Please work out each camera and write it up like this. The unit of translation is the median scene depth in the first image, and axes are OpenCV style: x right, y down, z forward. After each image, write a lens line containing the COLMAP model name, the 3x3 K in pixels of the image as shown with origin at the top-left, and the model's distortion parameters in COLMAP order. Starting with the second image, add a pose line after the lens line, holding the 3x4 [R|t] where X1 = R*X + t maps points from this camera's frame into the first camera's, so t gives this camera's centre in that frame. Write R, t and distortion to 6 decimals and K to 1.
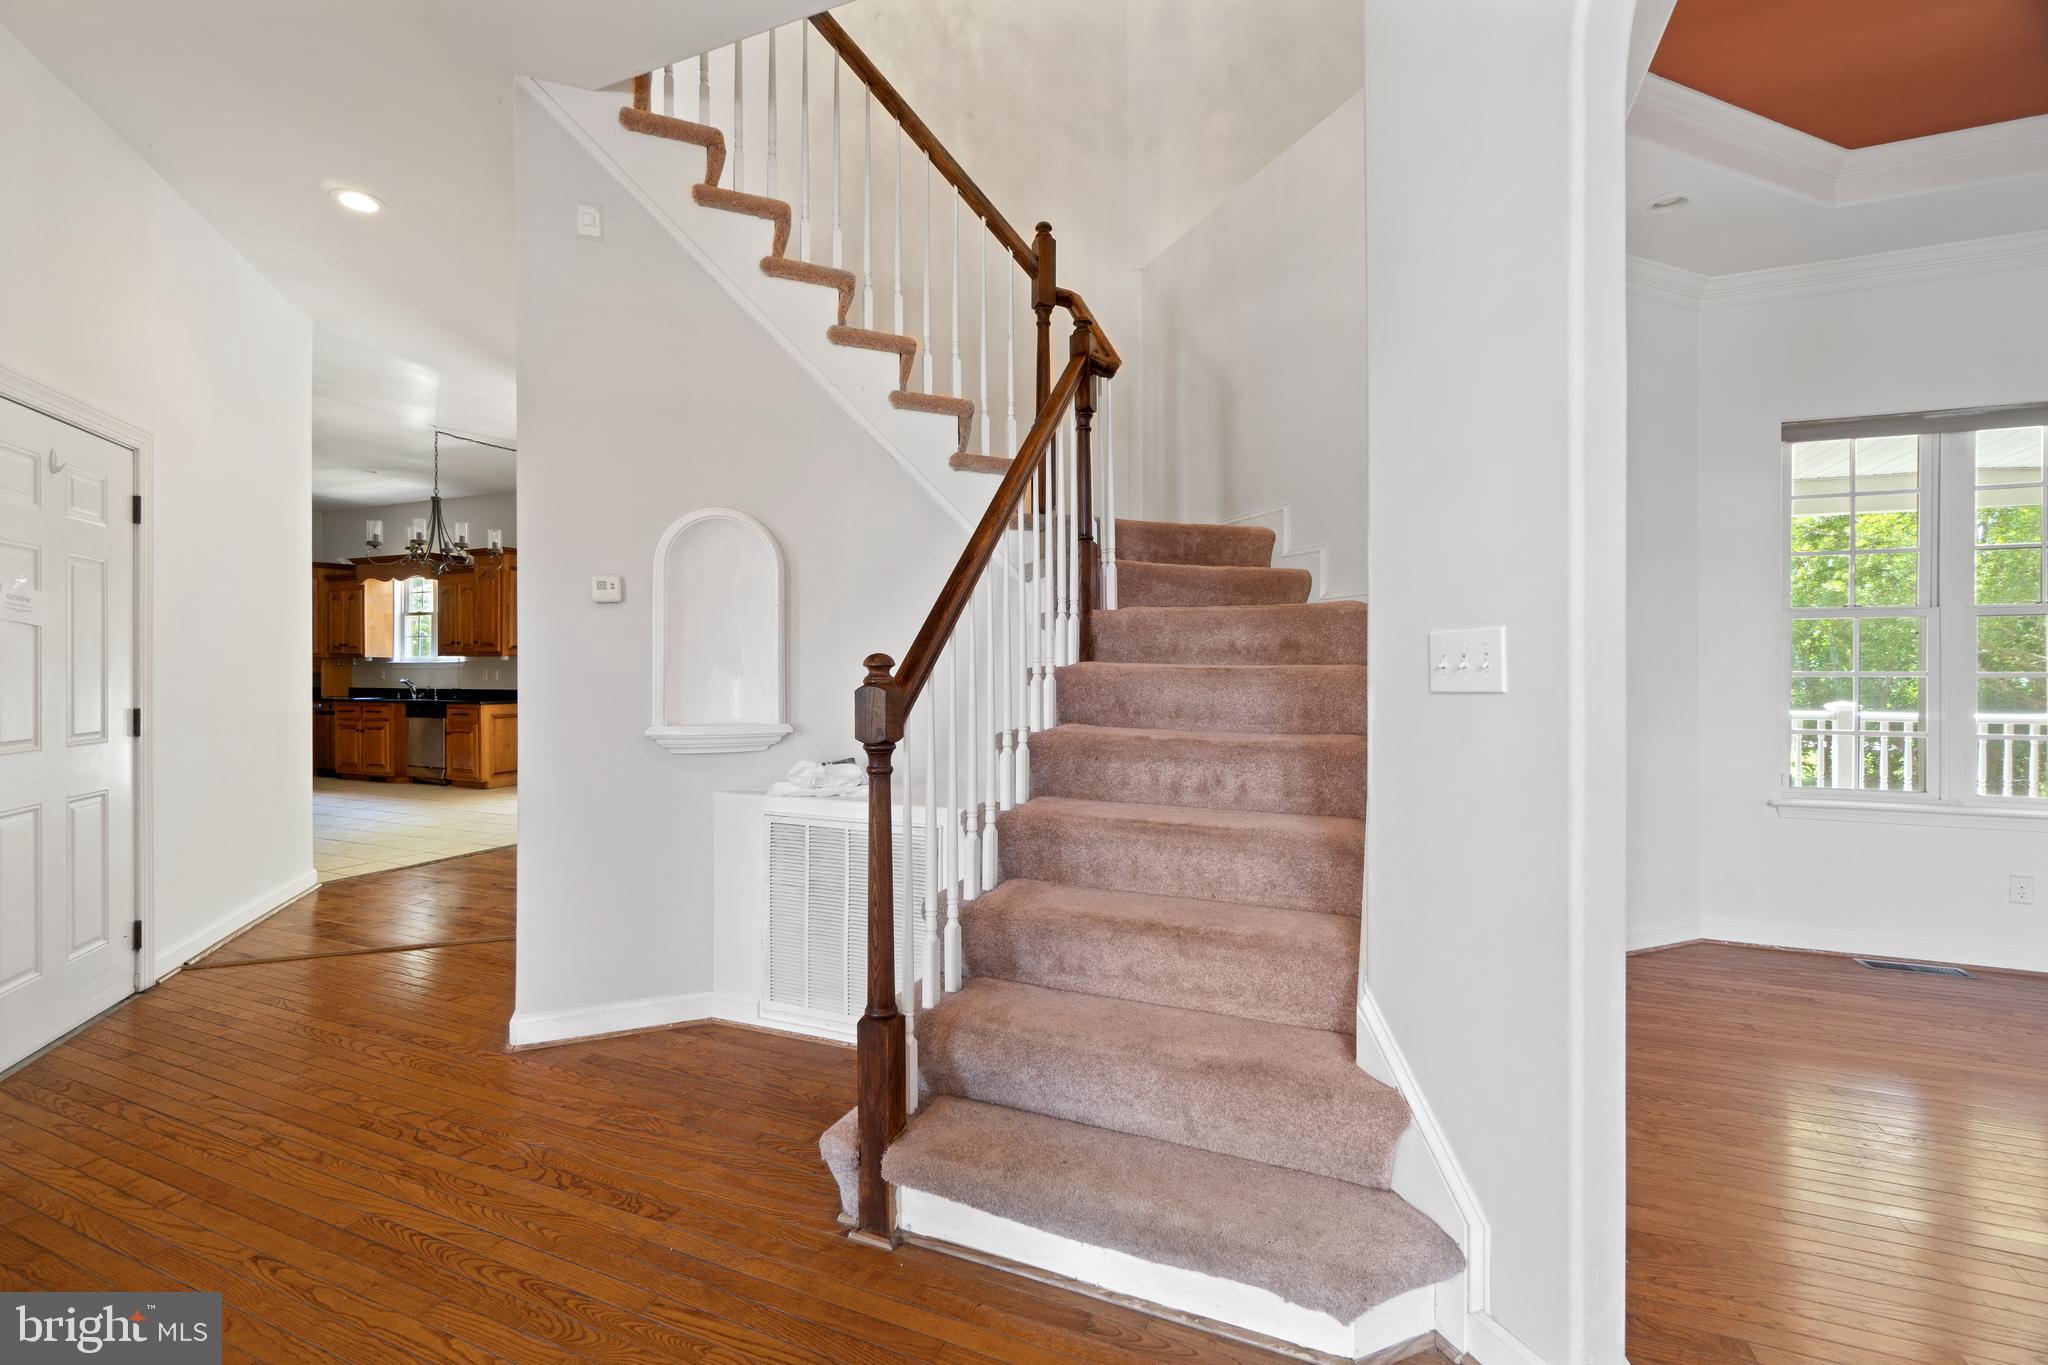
lens RADIAL K [[878.9, 0, 1005.4], [0, 878.9, 667.6], [0, 0, 1]] dist [-0.010501, 0.000404]
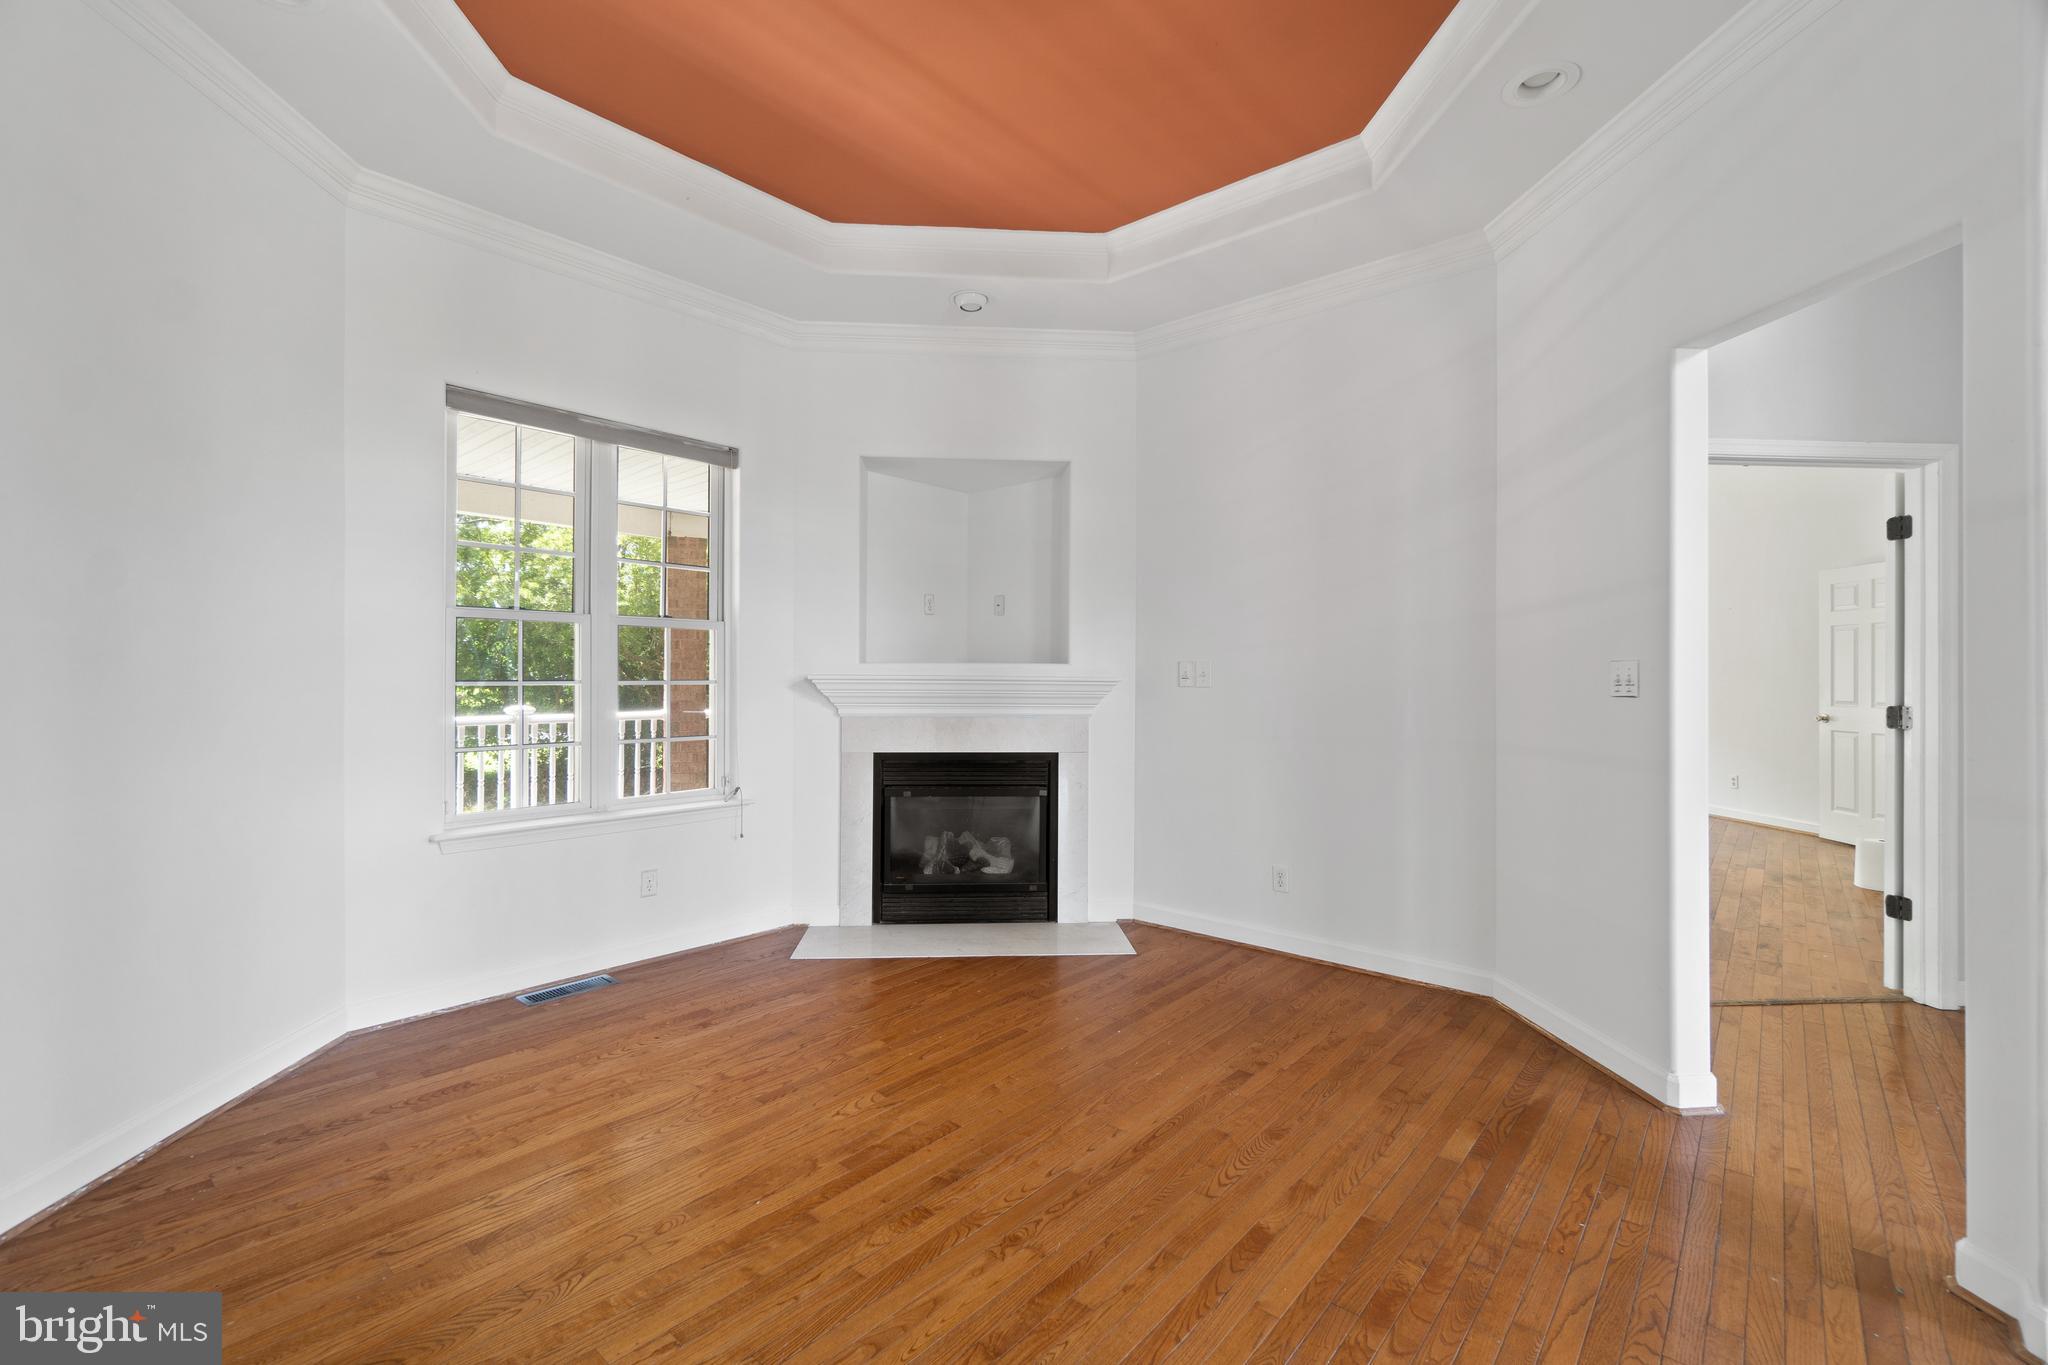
lens RADIAL K [[878.9, 0, 1005.4], [0, 878.9, 667.6], [0, 0, 1]] dist [-0.010501, 0.000404]
pose [[0.311472, -0.000416, 0.950255, 0.272757], [-0.001916, 0.999998, 0.001066, -0.009690], [-0.950253, -0.002153, 0.311471, 0.236780]]
